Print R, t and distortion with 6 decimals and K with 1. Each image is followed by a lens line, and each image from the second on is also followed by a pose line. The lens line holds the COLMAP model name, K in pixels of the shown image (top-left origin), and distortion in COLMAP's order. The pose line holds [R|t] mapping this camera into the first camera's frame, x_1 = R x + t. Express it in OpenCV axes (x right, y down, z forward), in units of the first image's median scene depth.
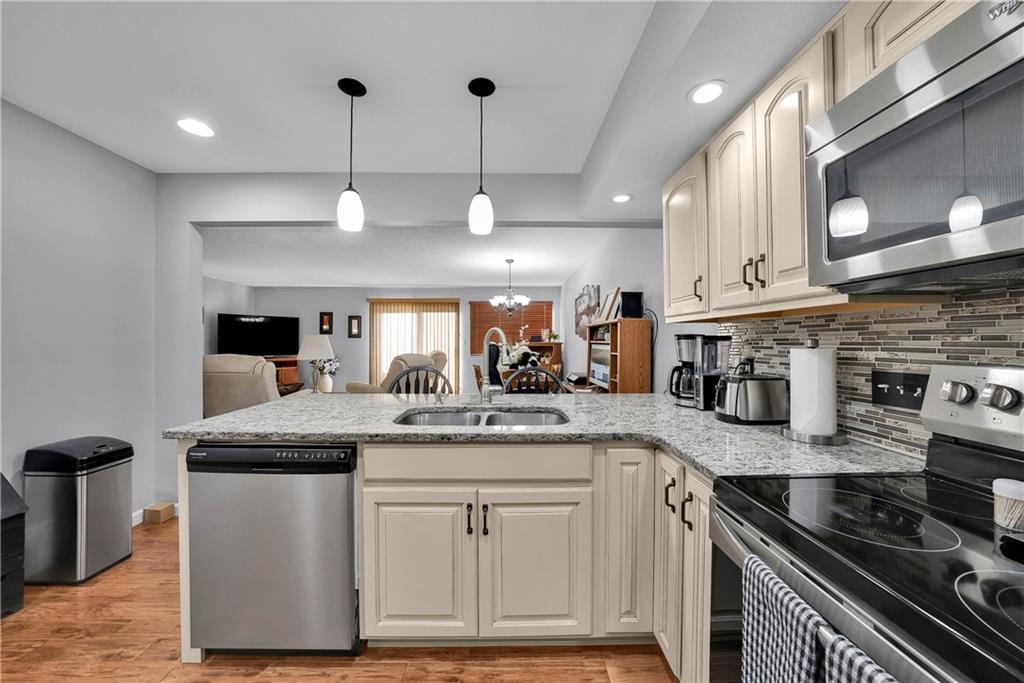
lens RADIAL K [[351.9, 0, 511.4], [0, 351.9, 339.3], [0, 0, 1]] dist [-0.022489, 0.000834]
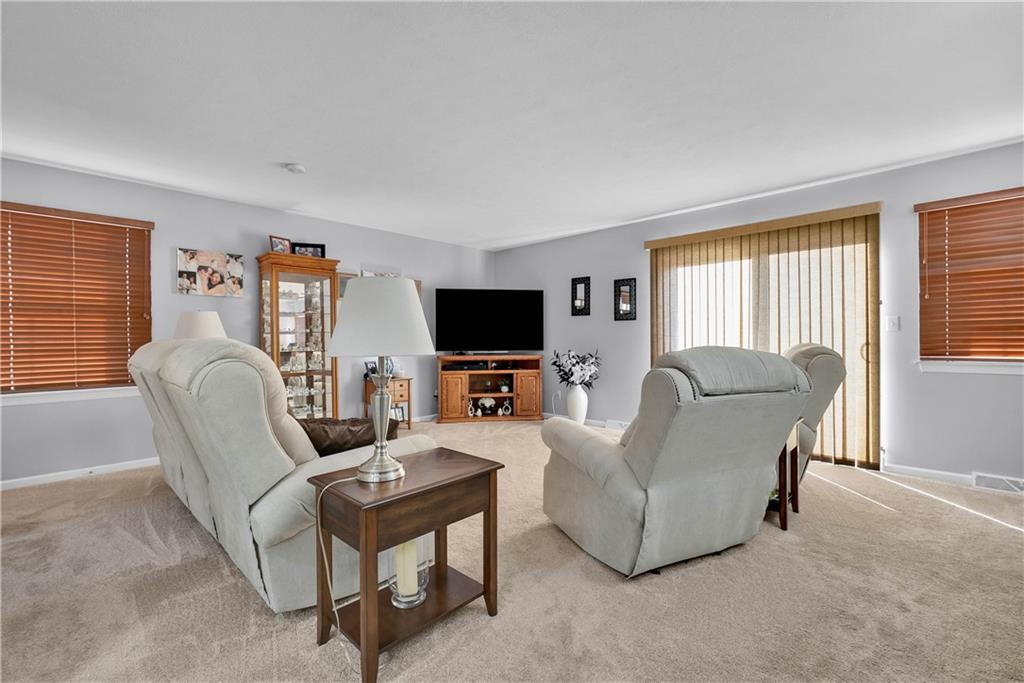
lens RADIAL K [[441.8, 0, 511.5], [0, 441.8, 336.4], [0, 0, 1]] dist [-0.002599, 0.000472]
pose [[0.706984, -0.006935, -0.707195, -0.408905], [0.008584, 0.999962, -0.001224, 0.086716], [0.707177, -0.005205, 0.707017, 1.746740]]
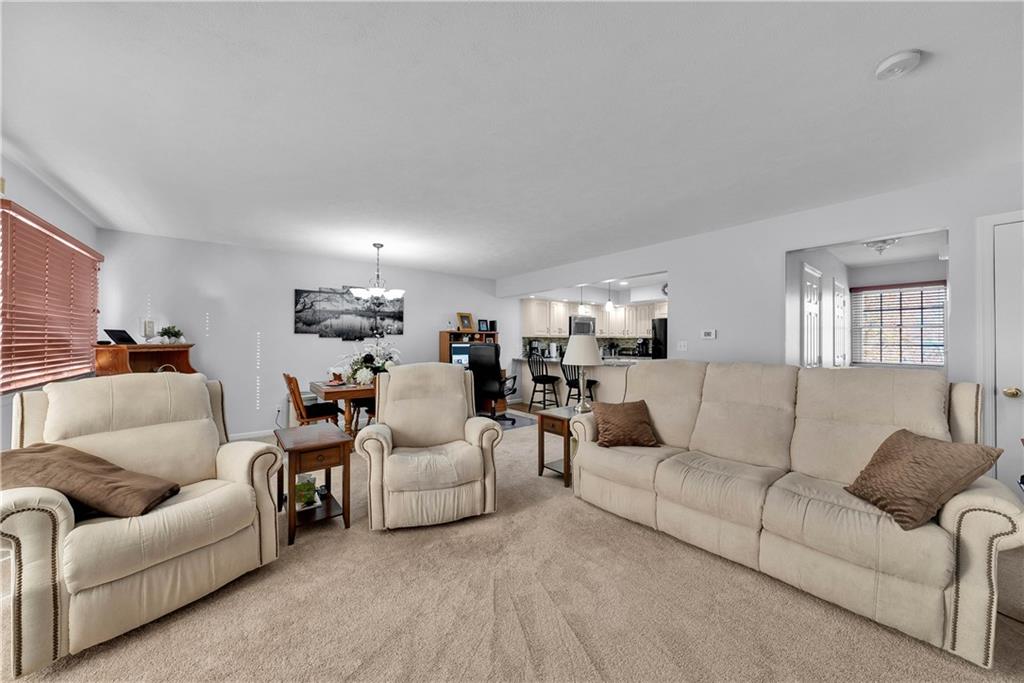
lens RADIAL K [[351.9, 0, 506.4], [0, 351.9, 339.7], [0, 0, 1]] dist [-0.022489, 0.000834]
pose [[-0.597994, 0.000544, 0.801500, -2.461975], [-0.007502, 0.999952, -0.006276, 0.007979], [-0.801465, -0.009766, -0.597961, 3.616716]]
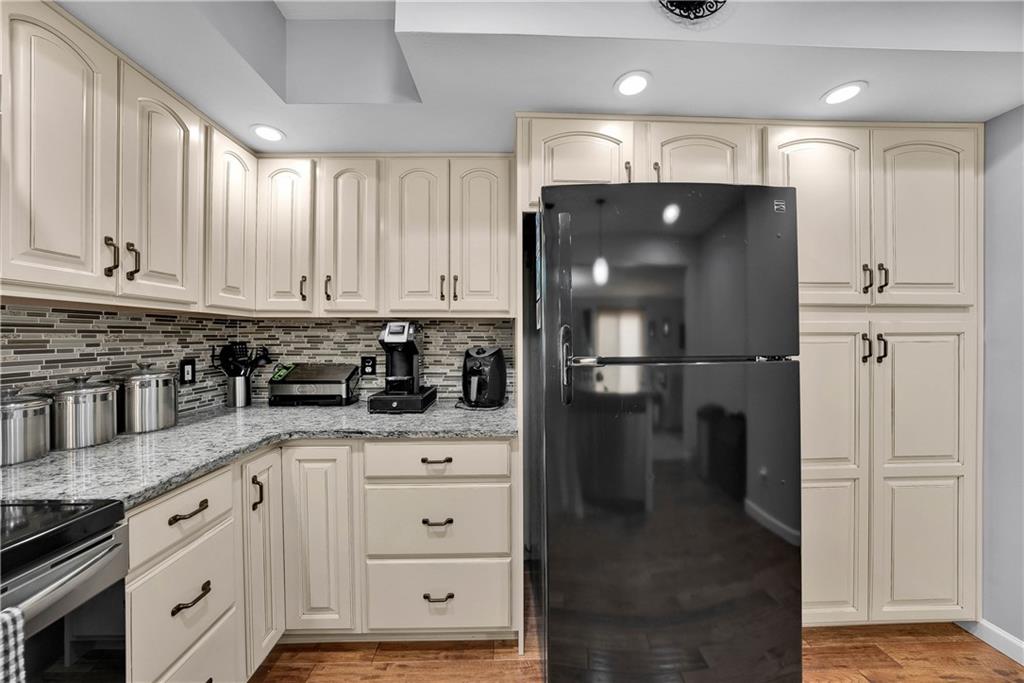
lens RADIAL K [[351.9, 0, 511.8], [0, 351.9, 338.9], [0, 0, 1]] dist [-0.022489, 0.000834]
pose [[-0.999833, -0.003244, -0.018010, -0.161852], [-0.003177, 0.999988, -0.003750, -0.000757], [0.018022, -0.003692, -0.999831, 0.465330]]
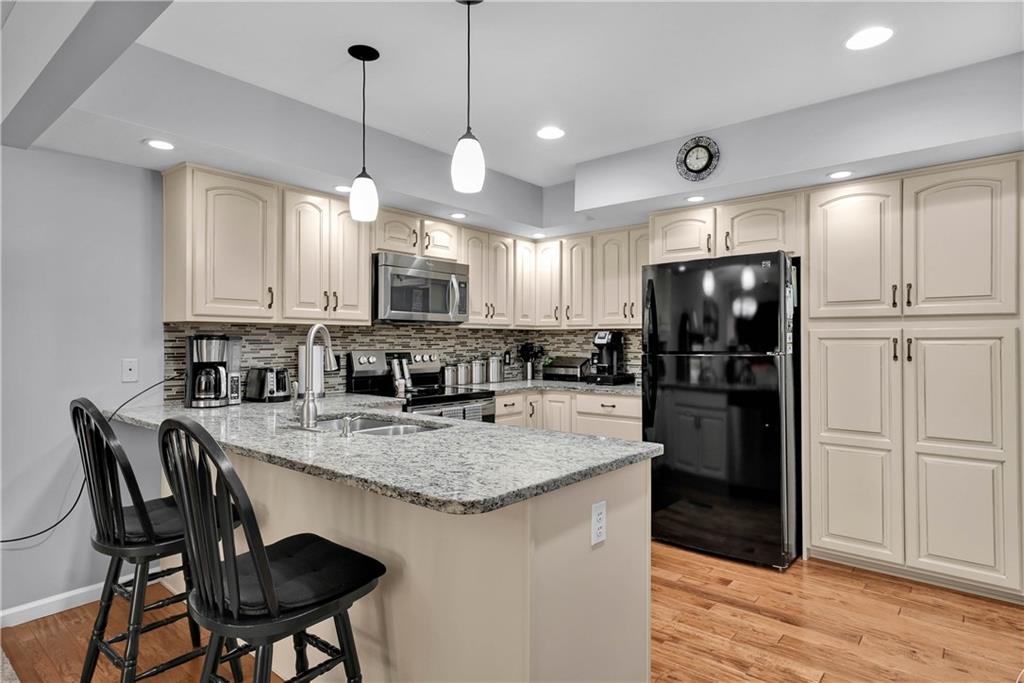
lens RADIAL K [[577.5, 0, 510.2], [0, 577.5, 339.0], [0, 0, 1]] dist [0.000868, -0.000237]
pose [[-0.757034, -0.002470, 0.653371, -1.197271], [-0.006733, 0.999969, -0.004021, -0.001302], [-0.653341, -0.007443, -0.757027, 1.687581]]
